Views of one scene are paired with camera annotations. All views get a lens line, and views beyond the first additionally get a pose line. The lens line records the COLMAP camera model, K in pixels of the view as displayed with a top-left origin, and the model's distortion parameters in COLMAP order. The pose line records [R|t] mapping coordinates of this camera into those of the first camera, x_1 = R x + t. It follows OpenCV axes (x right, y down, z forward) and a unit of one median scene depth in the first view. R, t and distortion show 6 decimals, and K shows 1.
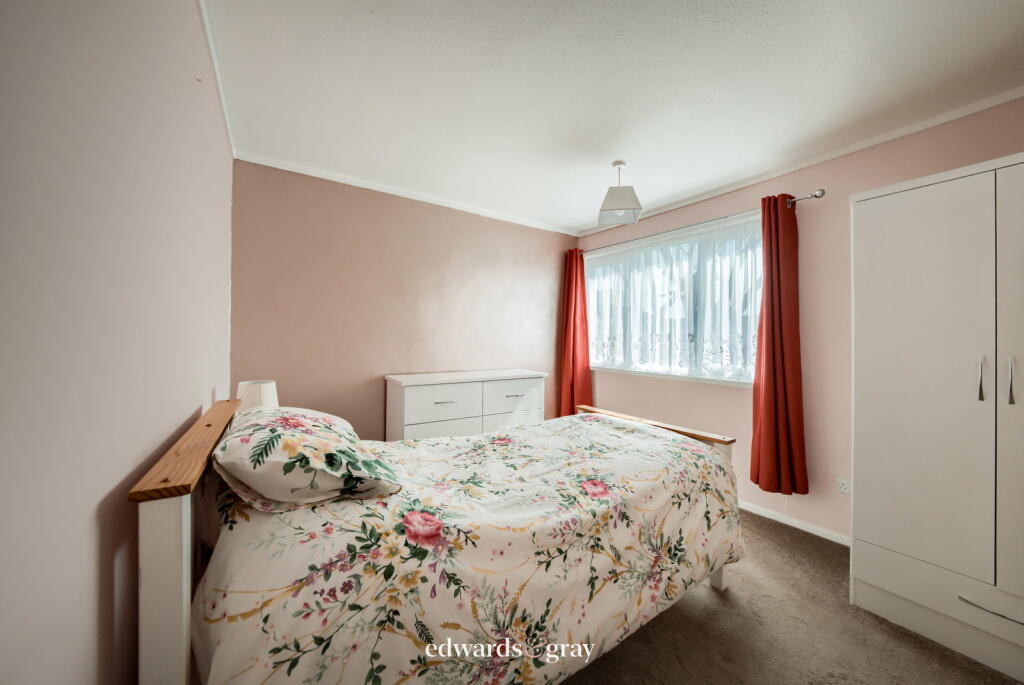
lens RADIAL K [[367.2, 0, 512.0], [0, 367.2, 342.5], [0, 0, 1]] dist [0.000507, 0.000026]
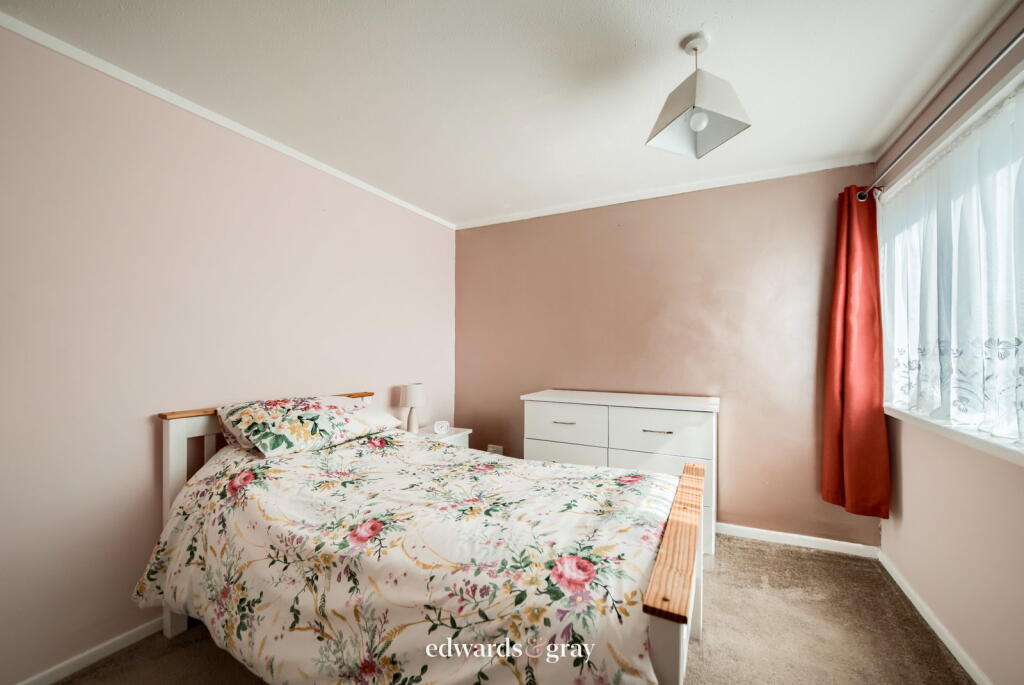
lens RADIAL K [[374.4, 0, 512.0], [0, 374.4, 342.5], [0, 0, 1]] dist [0.000980, 0.000017]
pose [[0.485562, -0.023280, -0.873892, 1.156946], [-0.005148, 0.999552, -0.029488, -0.015776], [0.874187, 0.018817, 0.485224, 0.863059]]
